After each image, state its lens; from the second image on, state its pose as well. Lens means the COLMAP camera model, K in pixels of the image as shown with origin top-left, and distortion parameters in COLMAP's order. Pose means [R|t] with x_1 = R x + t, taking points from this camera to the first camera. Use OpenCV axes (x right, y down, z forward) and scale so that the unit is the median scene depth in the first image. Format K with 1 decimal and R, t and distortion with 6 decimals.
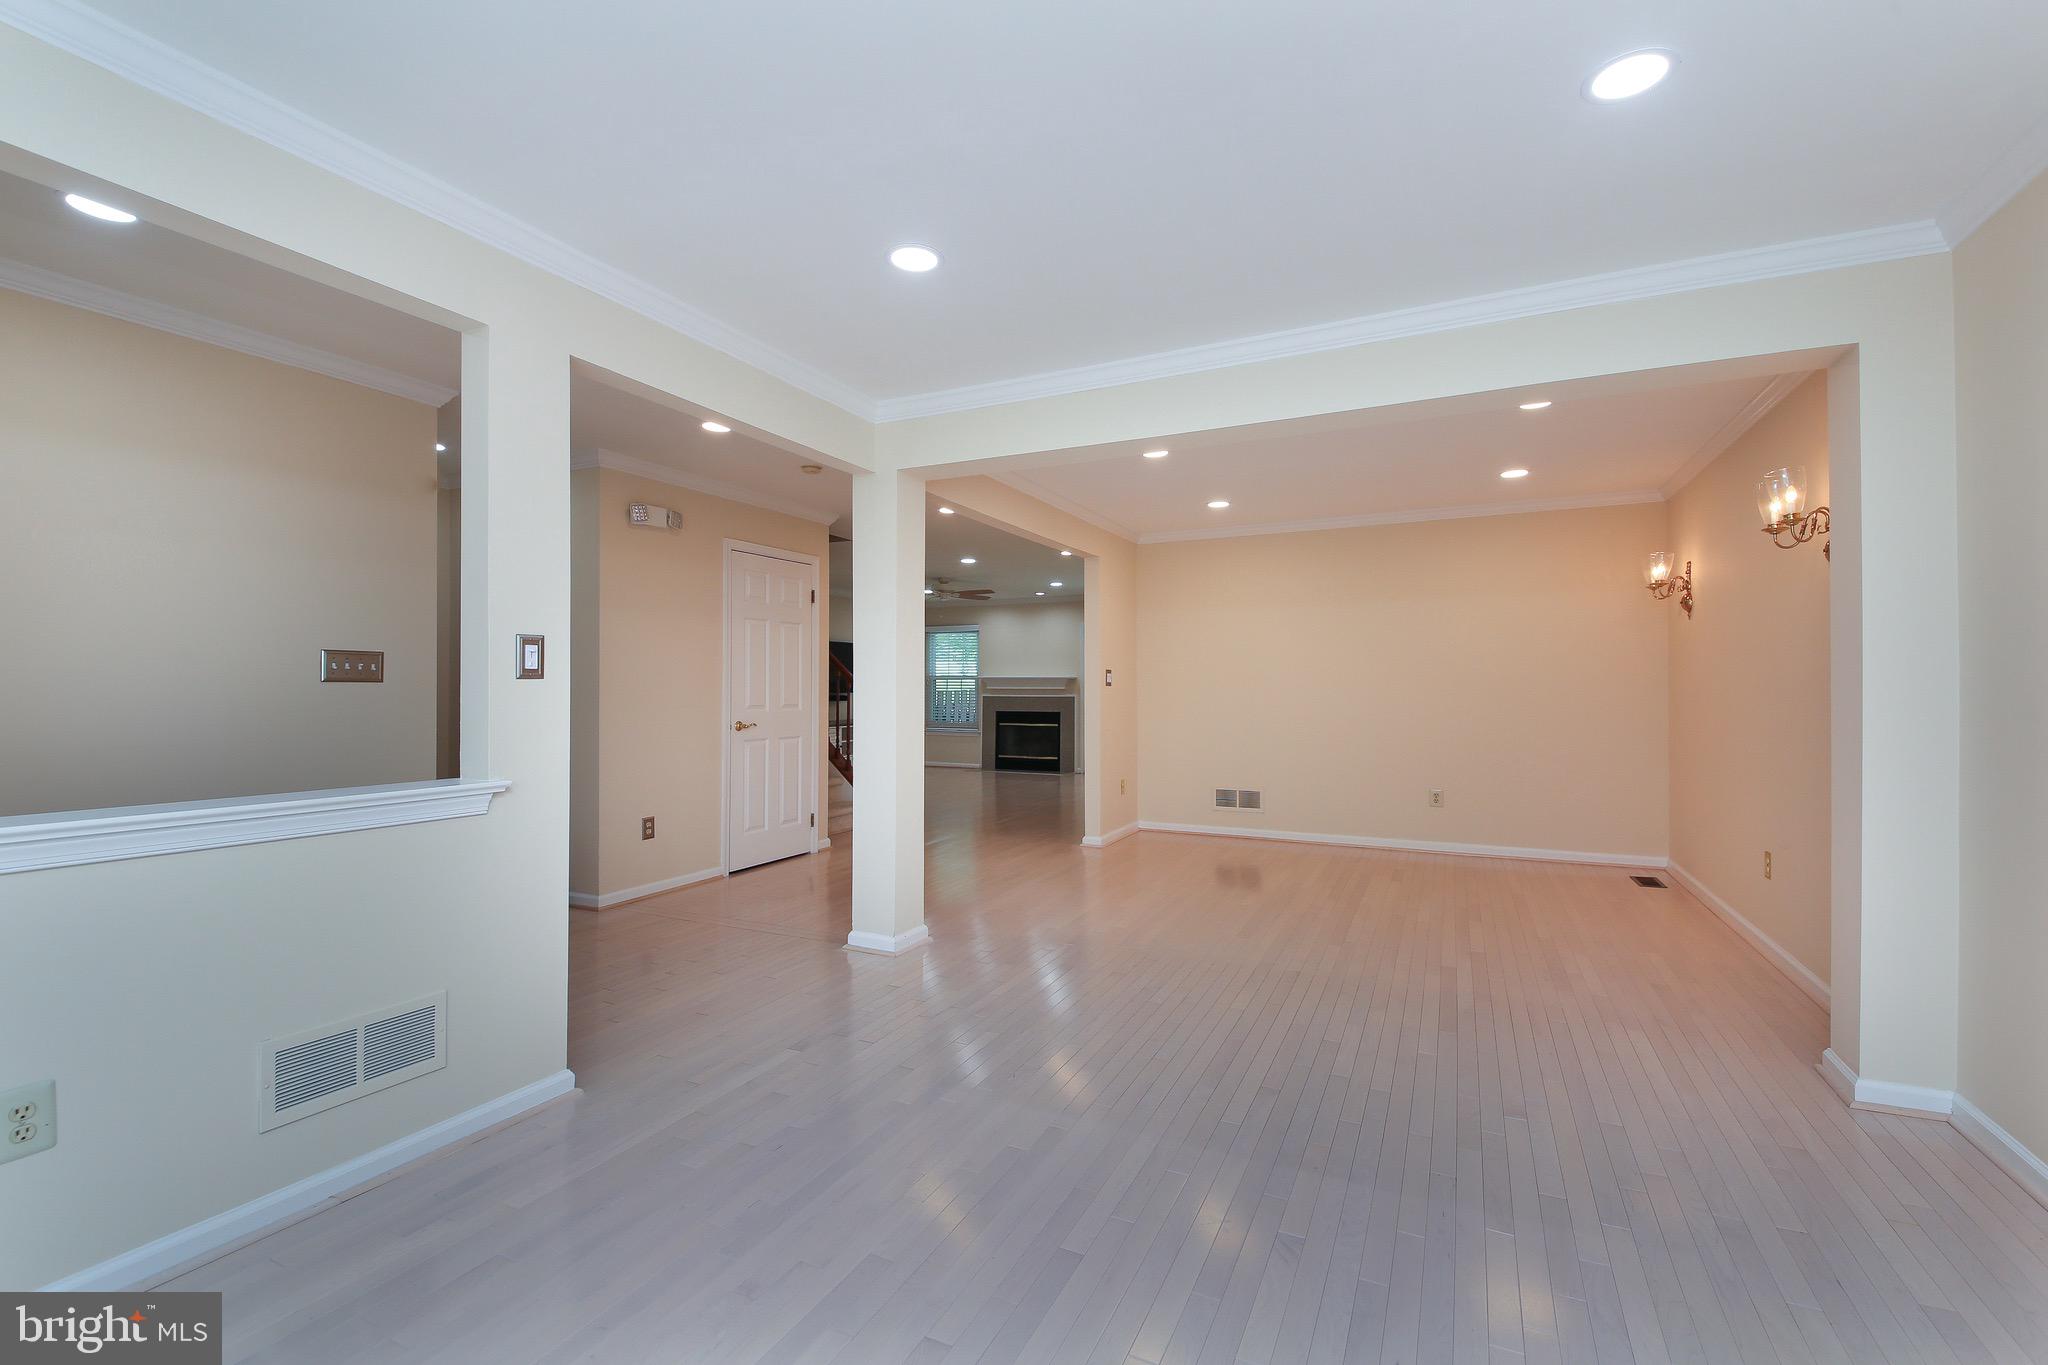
lens RADIAL K [[847.6, 0, 1029.0], [0, 847.6, 685.9], [0, 0, 1]] dist [-0.000355, -0.000764]
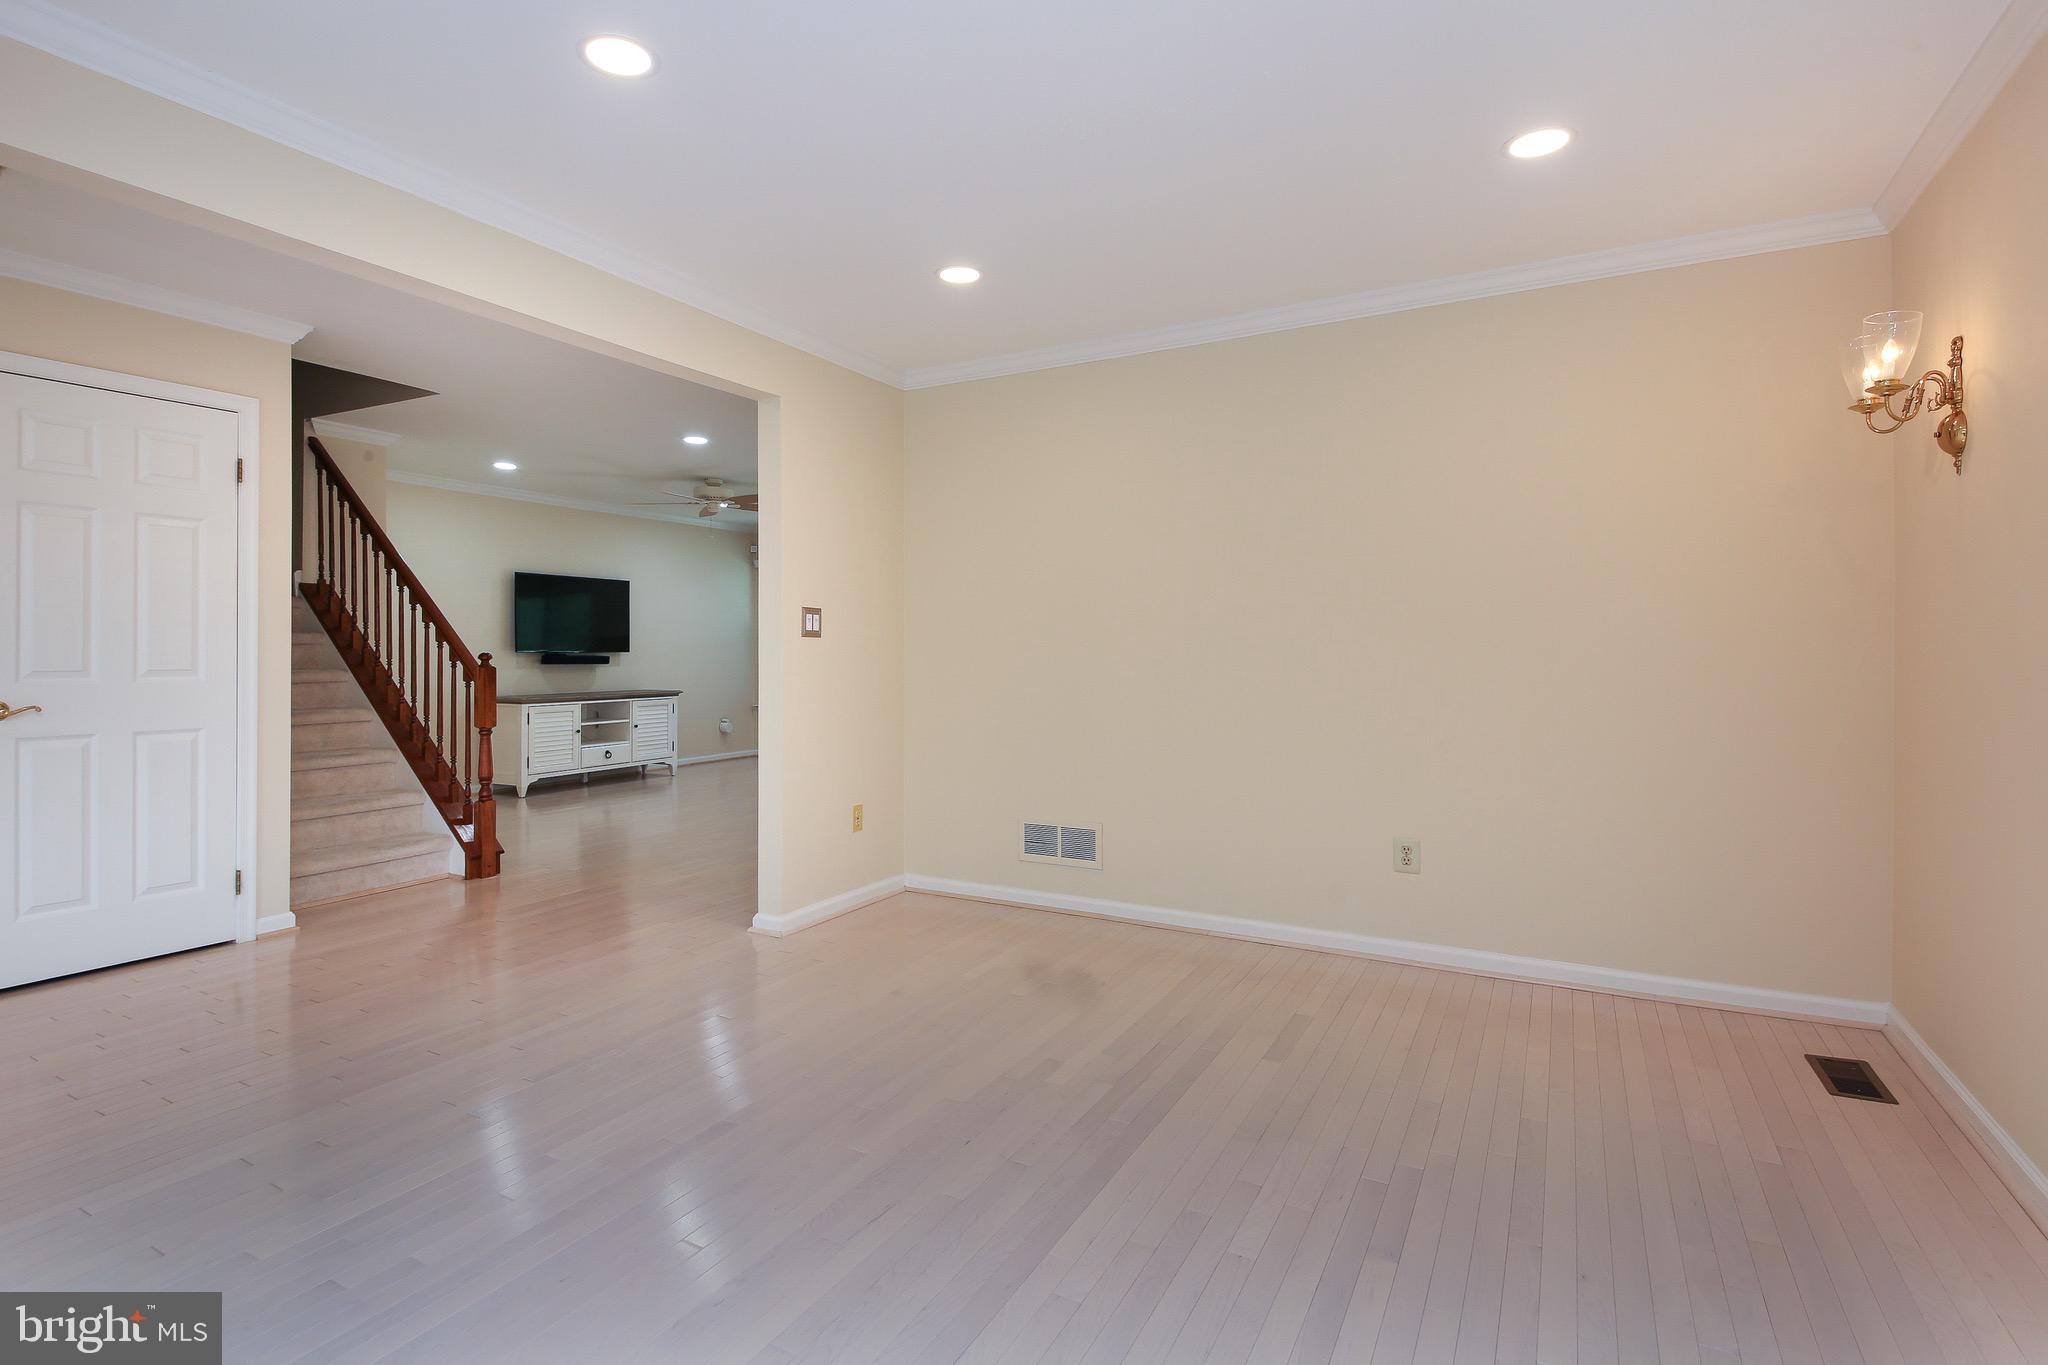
lens RADIAL K [[981.2, 0, 1008.9], [0, 981.2, 655.5], [0, 0, 1]] dist [-0.000597, -0.001152]
pose [[0.998851, 0.001153, -0.047920, 0.257047], [-0.000749, 0.999964, 0.008444, 0.006763], [0.047928, -0.008398, 0.998816, 0.380416]]
